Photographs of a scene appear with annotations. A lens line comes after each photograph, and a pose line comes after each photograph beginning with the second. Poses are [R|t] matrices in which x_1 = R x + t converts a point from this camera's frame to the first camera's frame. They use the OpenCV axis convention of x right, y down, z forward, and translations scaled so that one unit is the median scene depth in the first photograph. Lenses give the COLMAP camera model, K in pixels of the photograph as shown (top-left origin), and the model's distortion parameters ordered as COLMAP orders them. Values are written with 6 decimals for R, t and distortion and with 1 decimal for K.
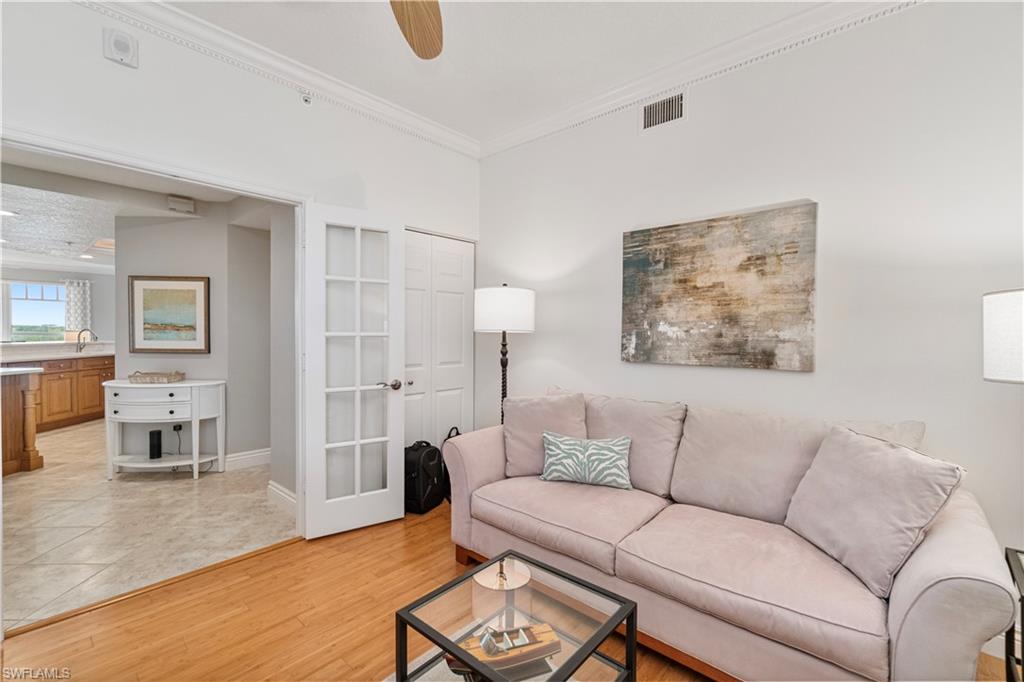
lens RADIAL K [[442.1, 0, 508.2], [0, 442.1, 339.1], [0, 0, 1]] dist [-0.002191, 0.000328]
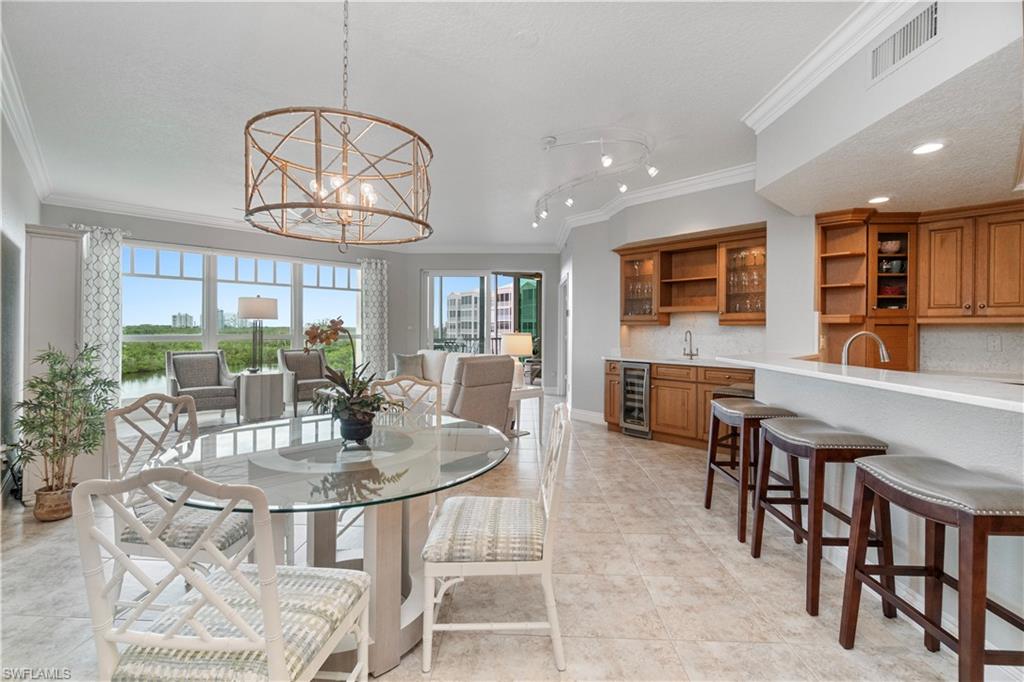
lens RADIAL K [[445.4, 0, 510.5], [0, 445.4, 329.4], [0, 0, 1]] dist [-0.001265, 0.000334]
pose [[0.997164, -0.006181, -0.075003, -1.421854], [0.004905, 0.999840, -0.017188, -0.021629], [0.075098, 0.016771, 0.997035, 0.633912]]
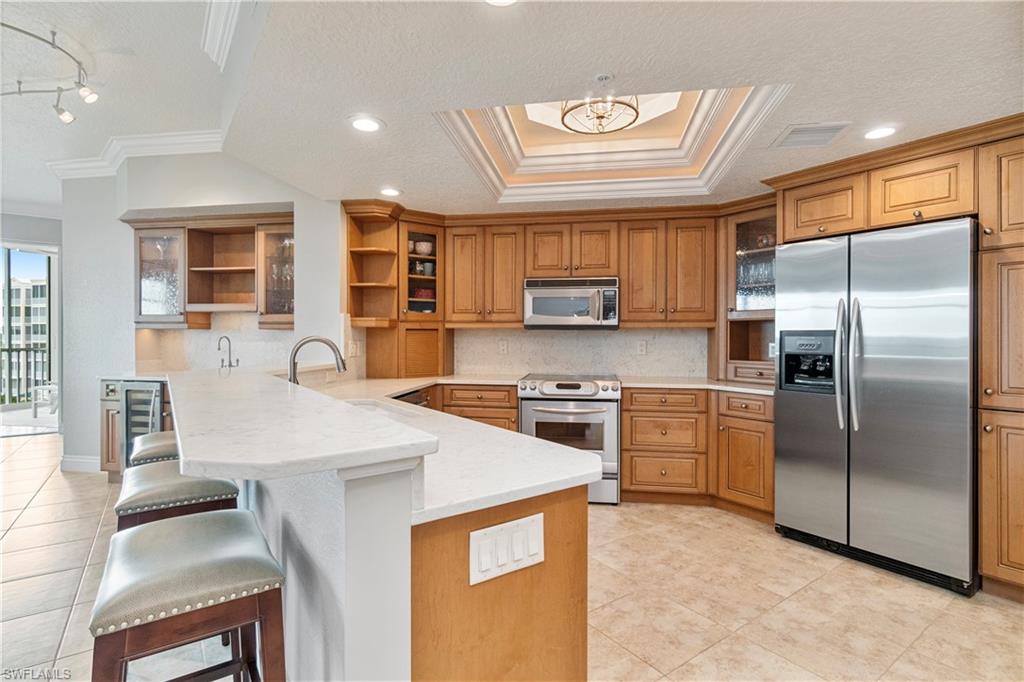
lens RADIAL K [[491.4, 0, 508.3], [0, 491.4, 337.7], [0, 0, 1]] dist [-0.000472, -0.000049]
pose [[0.841474, -0.010880, 0.540188, -1.172280], [0.016291, 0.999854, -0.005238, -0.019395], [-0.540052, 0.013208, 0.841528, 0.682635]]
